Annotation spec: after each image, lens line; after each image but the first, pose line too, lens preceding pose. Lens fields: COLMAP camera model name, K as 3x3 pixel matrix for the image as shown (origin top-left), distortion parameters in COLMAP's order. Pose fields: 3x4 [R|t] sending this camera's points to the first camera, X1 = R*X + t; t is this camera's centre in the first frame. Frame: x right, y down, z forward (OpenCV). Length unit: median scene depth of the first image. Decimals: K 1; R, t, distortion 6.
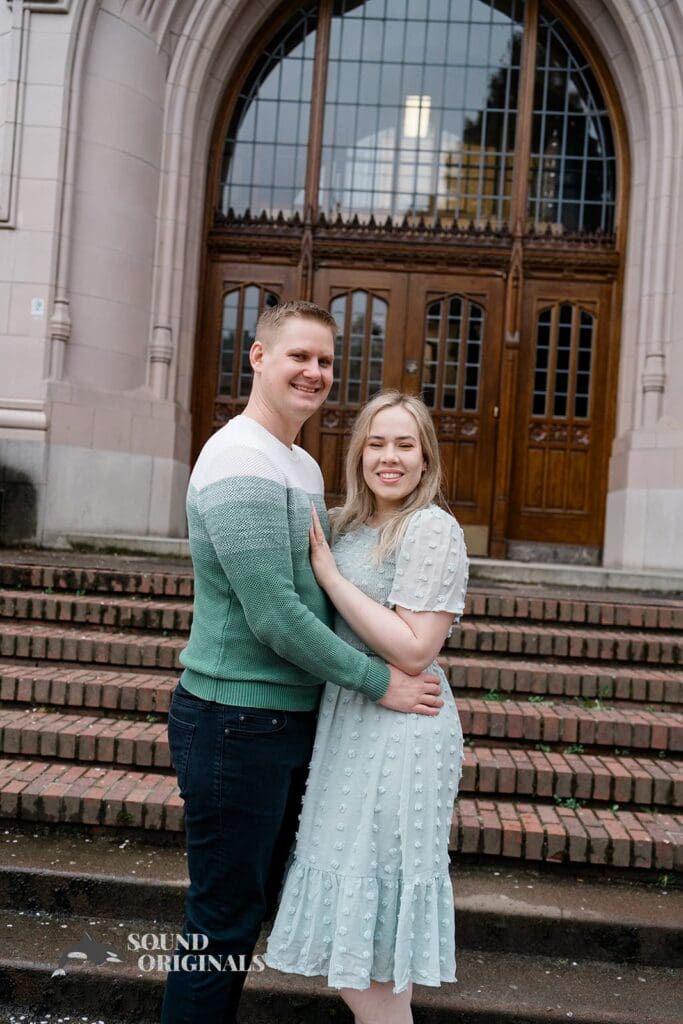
lens RADIAL K [[1057.1, 0, 338.5], [0, 1057.1, 517.4], [0, 0, 1]] dist [0.019915, -0.016477]
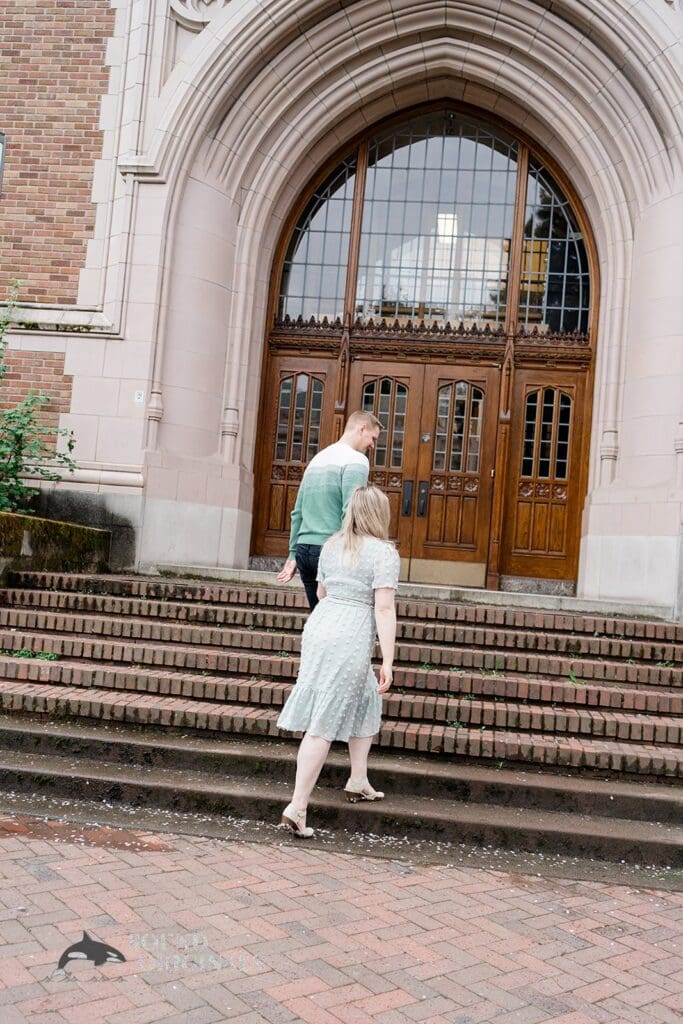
lens RADIAL K [[1057.1, 0, 338.5], [0, 1057.1, 517.4], [0, 0, 1]] dist [0.019915, -0.016477]
pose [[0.996417, 0.008944, -0.084108, 0.080380], [-0.012660, 0.998962, -0.043755, 0.011613], [0.083629, 0.044663, 0.995496, -0.300339]]
